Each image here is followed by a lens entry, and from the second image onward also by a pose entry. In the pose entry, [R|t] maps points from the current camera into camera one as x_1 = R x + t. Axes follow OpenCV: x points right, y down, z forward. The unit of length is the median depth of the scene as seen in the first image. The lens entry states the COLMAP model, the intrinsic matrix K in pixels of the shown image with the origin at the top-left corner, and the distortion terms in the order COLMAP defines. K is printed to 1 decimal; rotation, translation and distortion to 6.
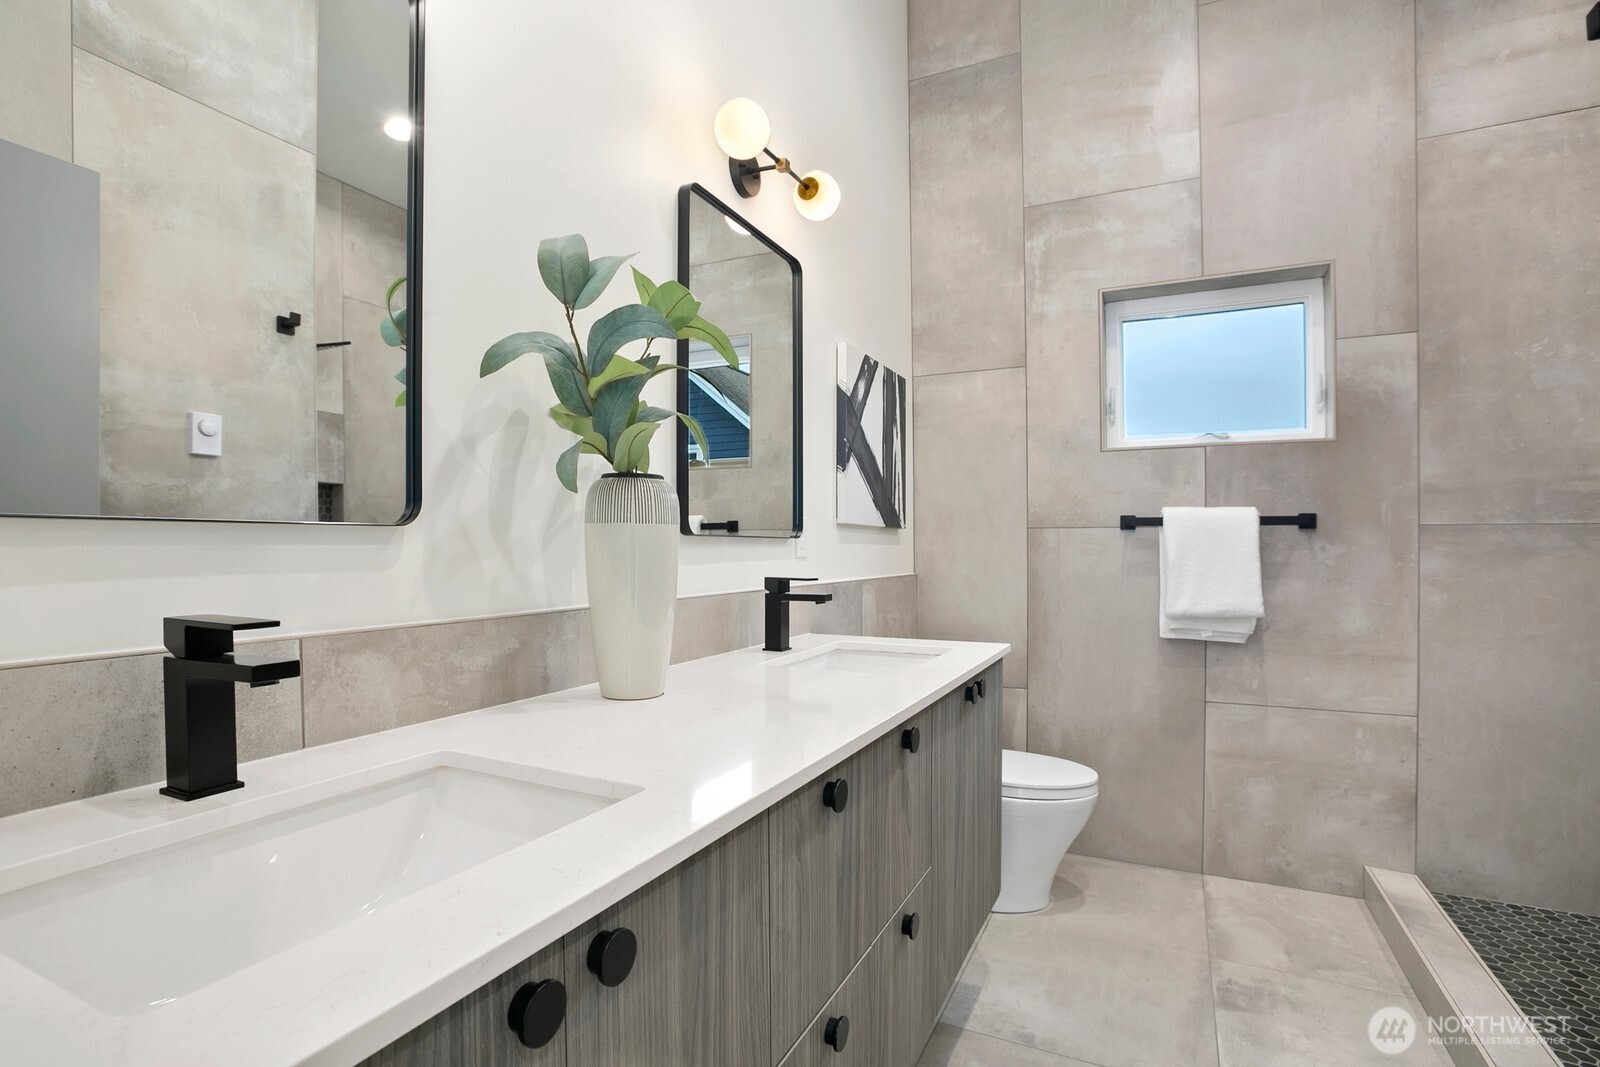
lens RADIAL K [[770.9, 0, 803.9], [0, 770.9, 536.1], [0, 0, 1]] dist [-0.028971, 0.005216]
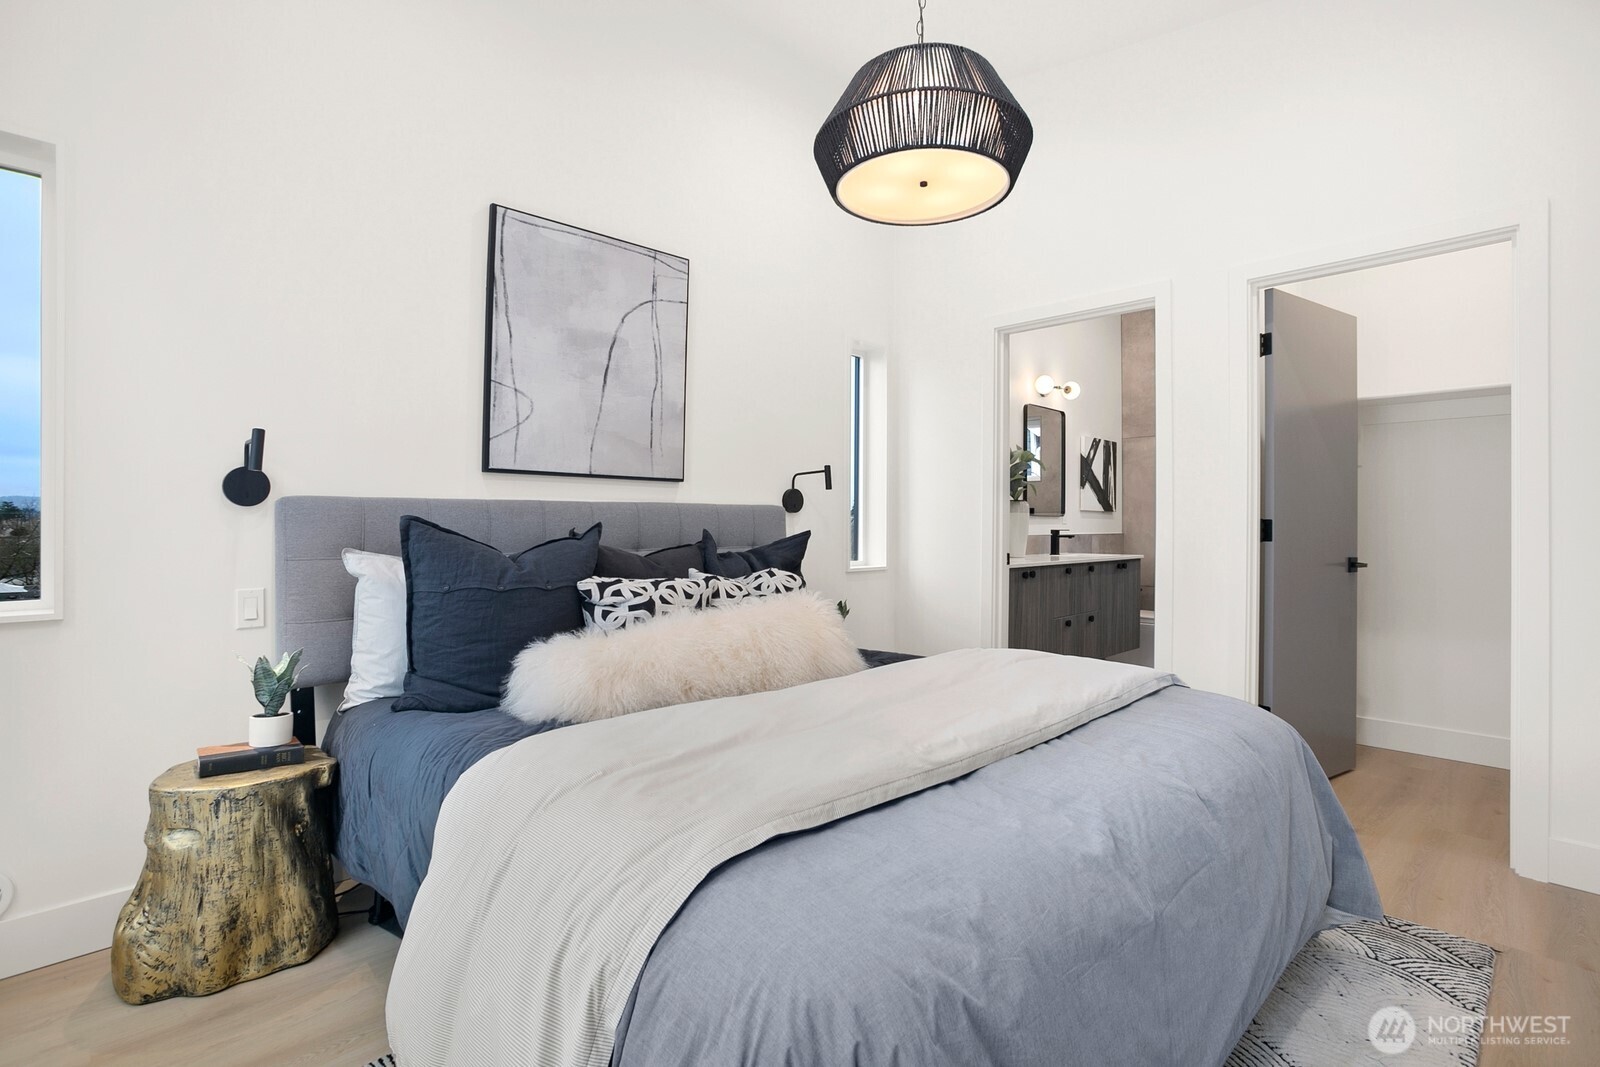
lens RADIAL K [[770.9, 0, 802.0], [0, 770.9, 543.4], [0, 0, 1]] dist [-0.028971, 0.005216]
pose [[0.942187, 0.010381, -0.334926, 0.027282], [0.002803, 0.999241, 0.038856, -0.008455], [0.335075, -0.037549, 0.941443, -1.504574]]
